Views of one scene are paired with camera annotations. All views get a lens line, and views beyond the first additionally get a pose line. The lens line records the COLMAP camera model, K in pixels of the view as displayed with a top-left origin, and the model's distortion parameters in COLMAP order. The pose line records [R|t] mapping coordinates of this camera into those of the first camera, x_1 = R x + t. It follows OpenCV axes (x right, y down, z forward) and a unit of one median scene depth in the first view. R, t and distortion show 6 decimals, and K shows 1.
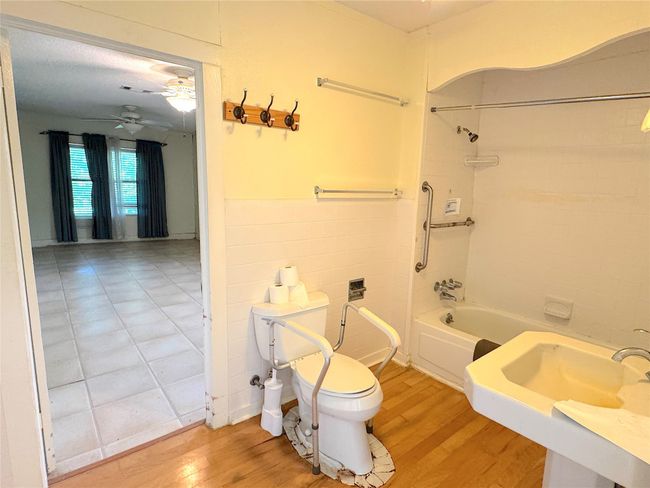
lens RADIAL K [[366.4, 0, 325.3], [0, 366.4, 245.5], [0, 0, 1]] dist [0.002478, 0.002056]
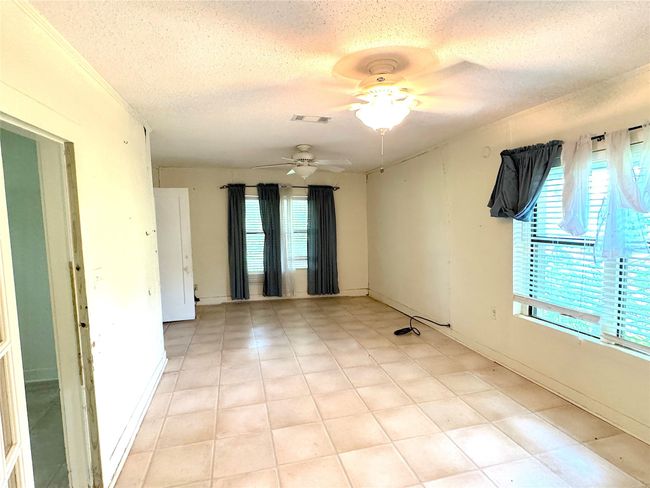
lens RADIAL K [[366.4, 0, 325.2], [0, 366.4, 245.5], [0, 0, 1]] dist [0.002478, 0.002056]
pose [[0.912202, -0.020558, -0.409225, -0.118646], [-0.018757, 0.995598, -0.091826, -0.063786], [0.409311, 0.091439, 0.907801, 0.225886]]
